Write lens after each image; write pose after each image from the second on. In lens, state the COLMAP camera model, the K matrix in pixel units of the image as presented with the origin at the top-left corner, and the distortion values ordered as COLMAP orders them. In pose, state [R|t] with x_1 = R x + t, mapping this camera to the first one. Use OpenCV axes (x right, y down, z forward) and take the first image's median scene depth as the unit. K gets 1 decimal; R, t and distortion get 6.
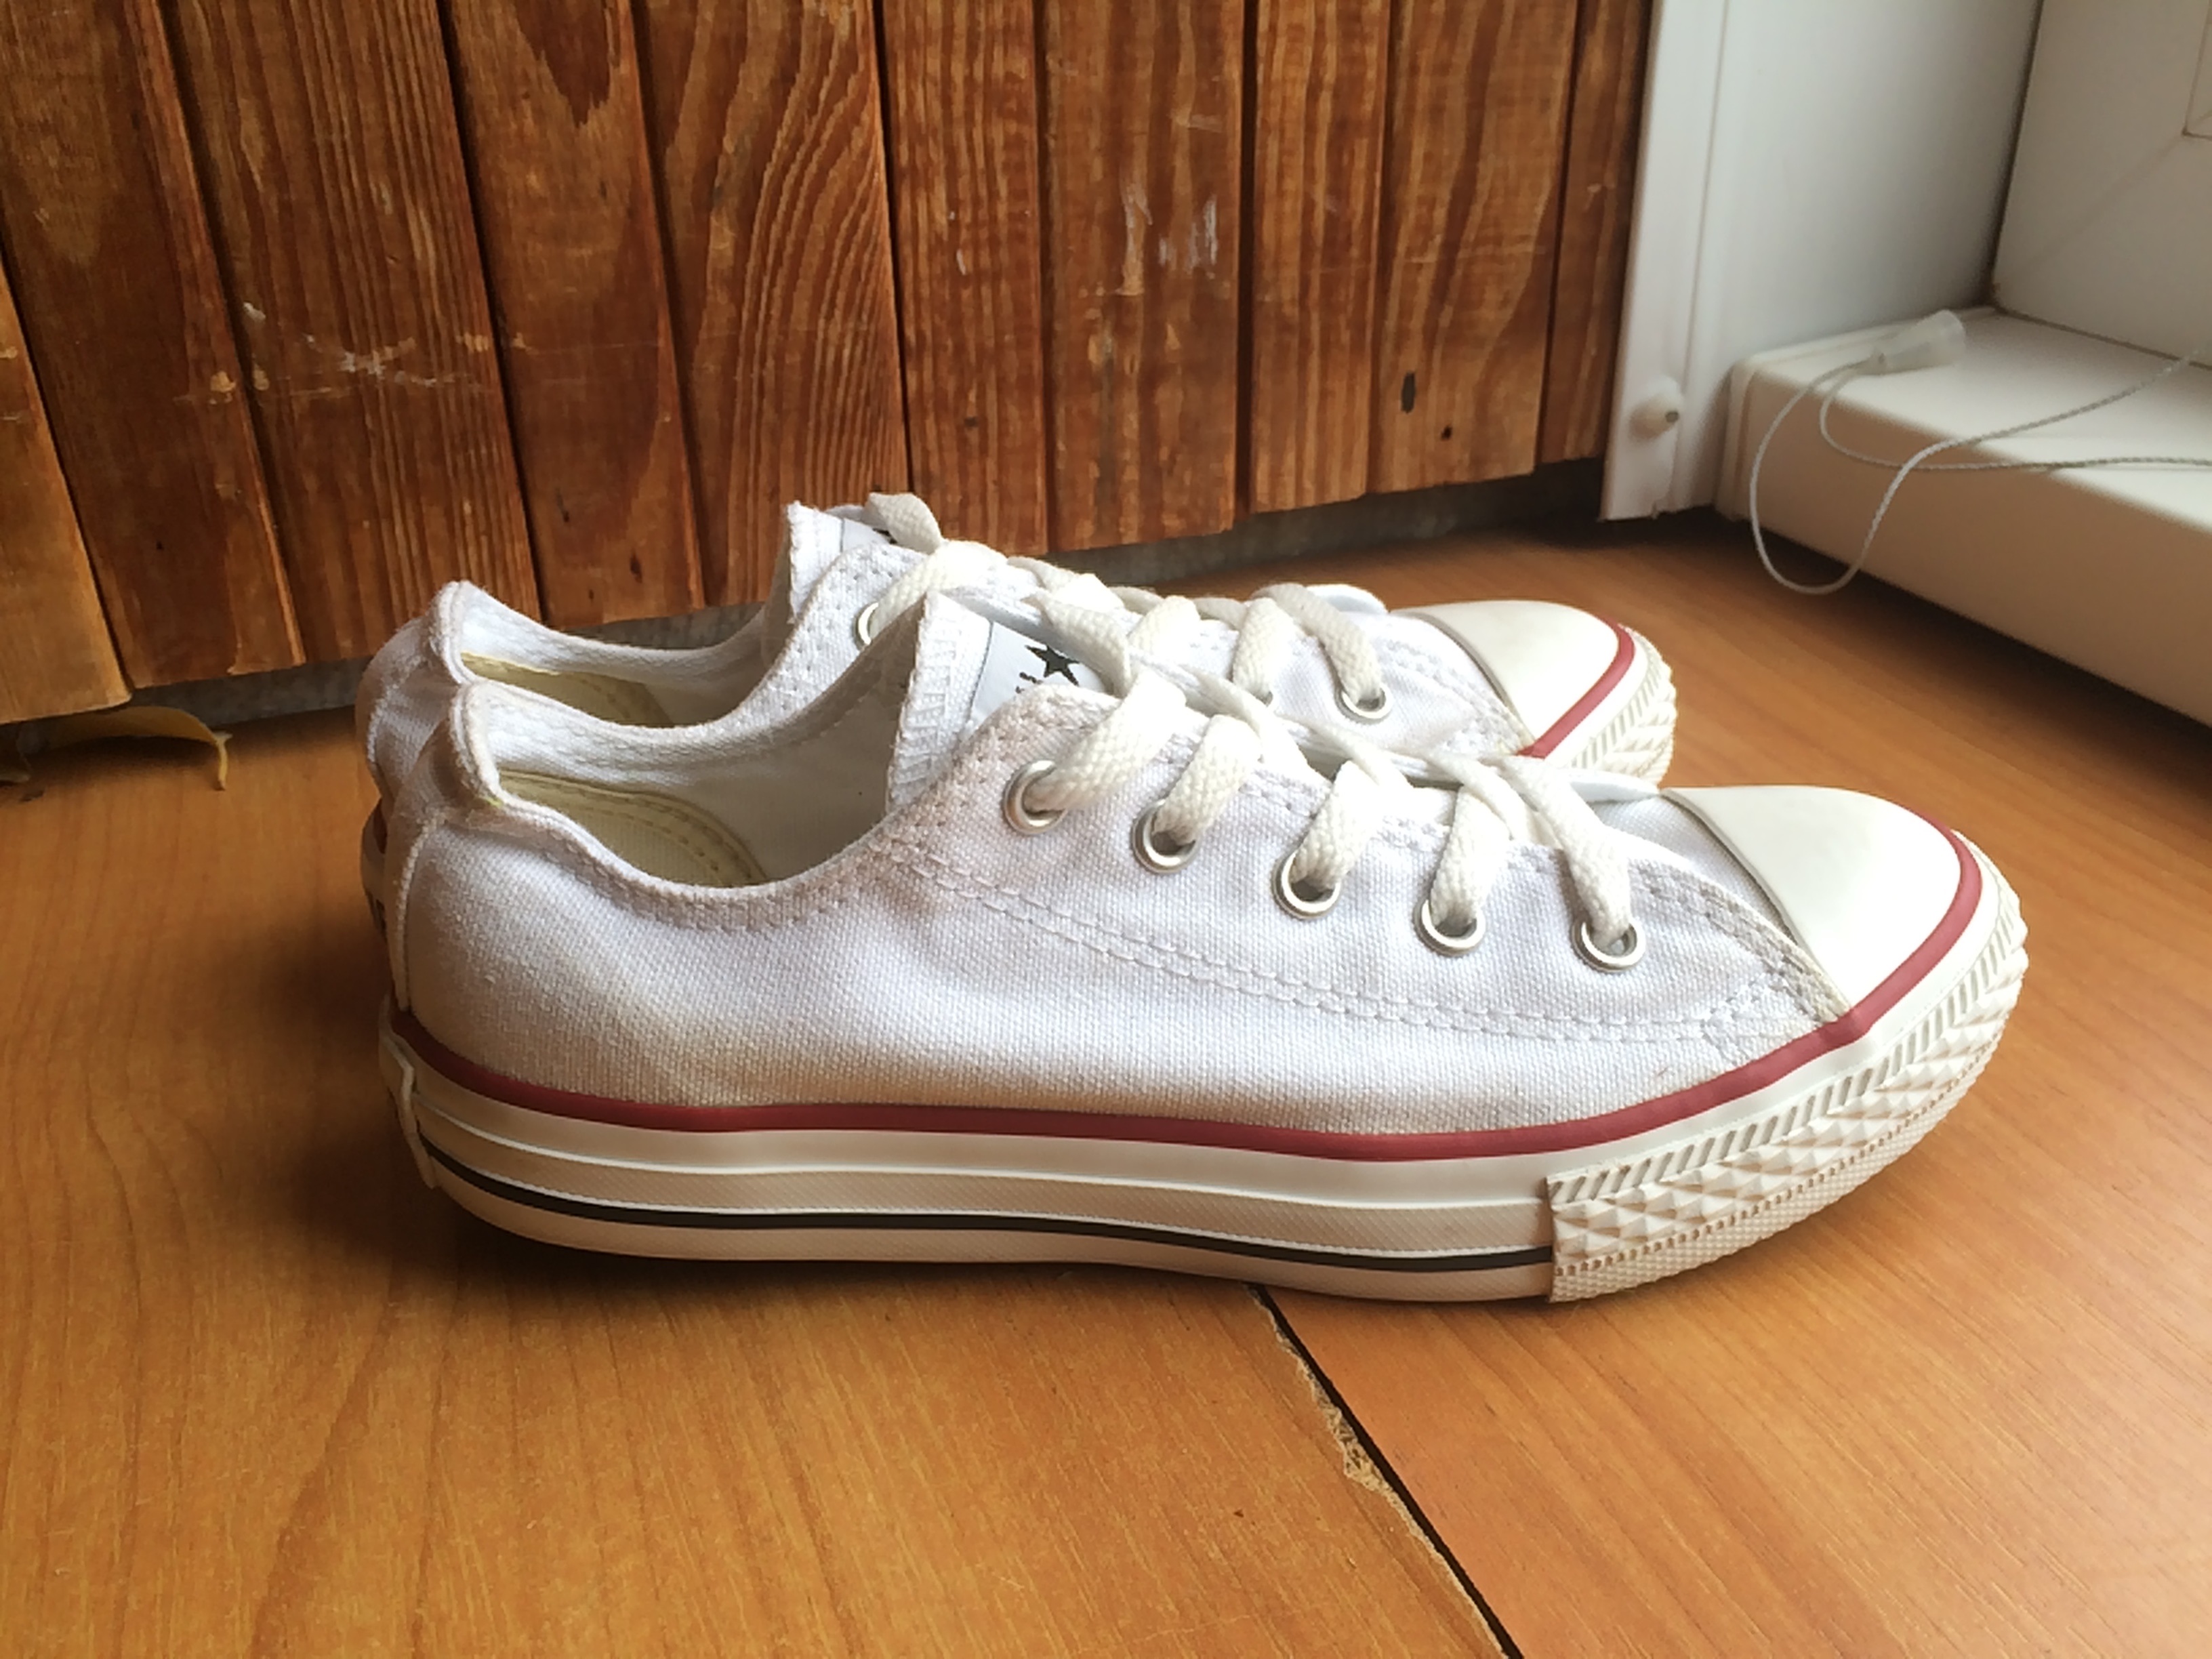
lens RADIAL K [[1872.2, 0, 1107.4], [0, 1872.2, 830.3], [0, 0, 1]] dist [-0.003049, -0.001019]
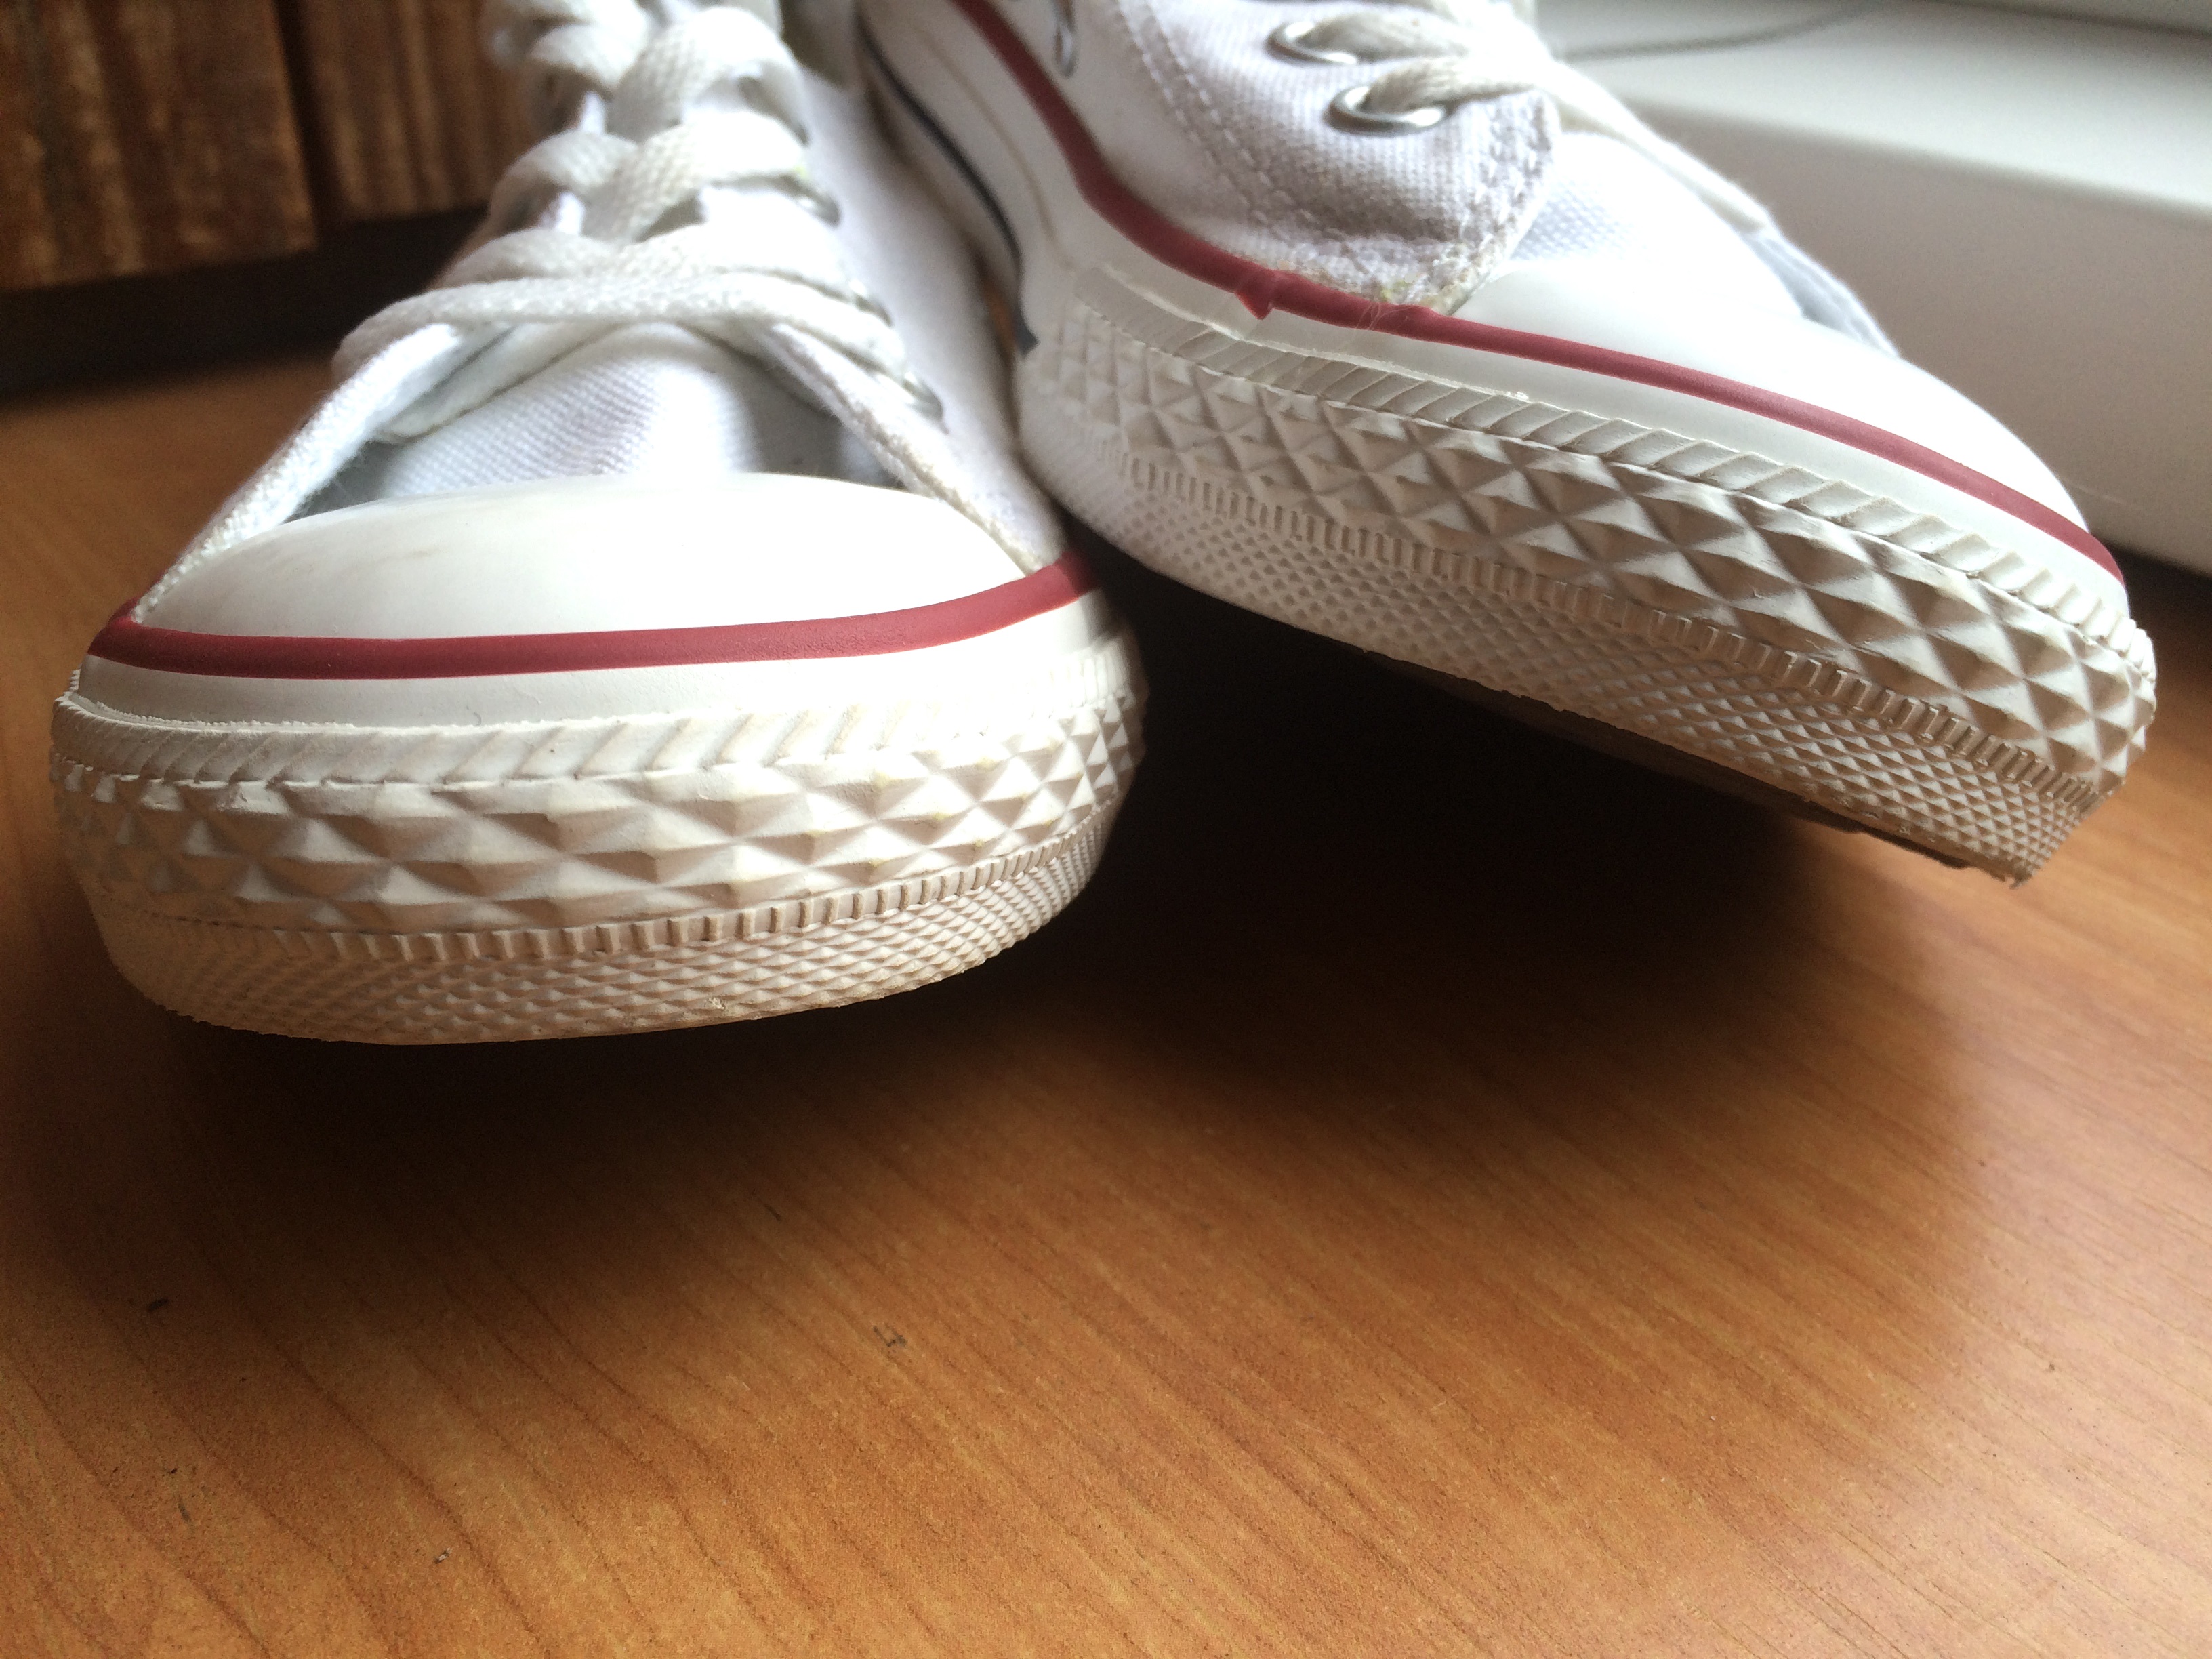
lens RADIAL K [[1872.2, 0, 1105.1], [0, 1872.2, 829.2], [0, 0, 1]] dist [-0.003049, -0.001019]
pose [[0.969370, -0.112151, 0.218504, 0.168728], [0.102815, 0.993251, 0.053678, 0.027828], [-0.223049, -0.029568, 0.974359, 0.327524]]
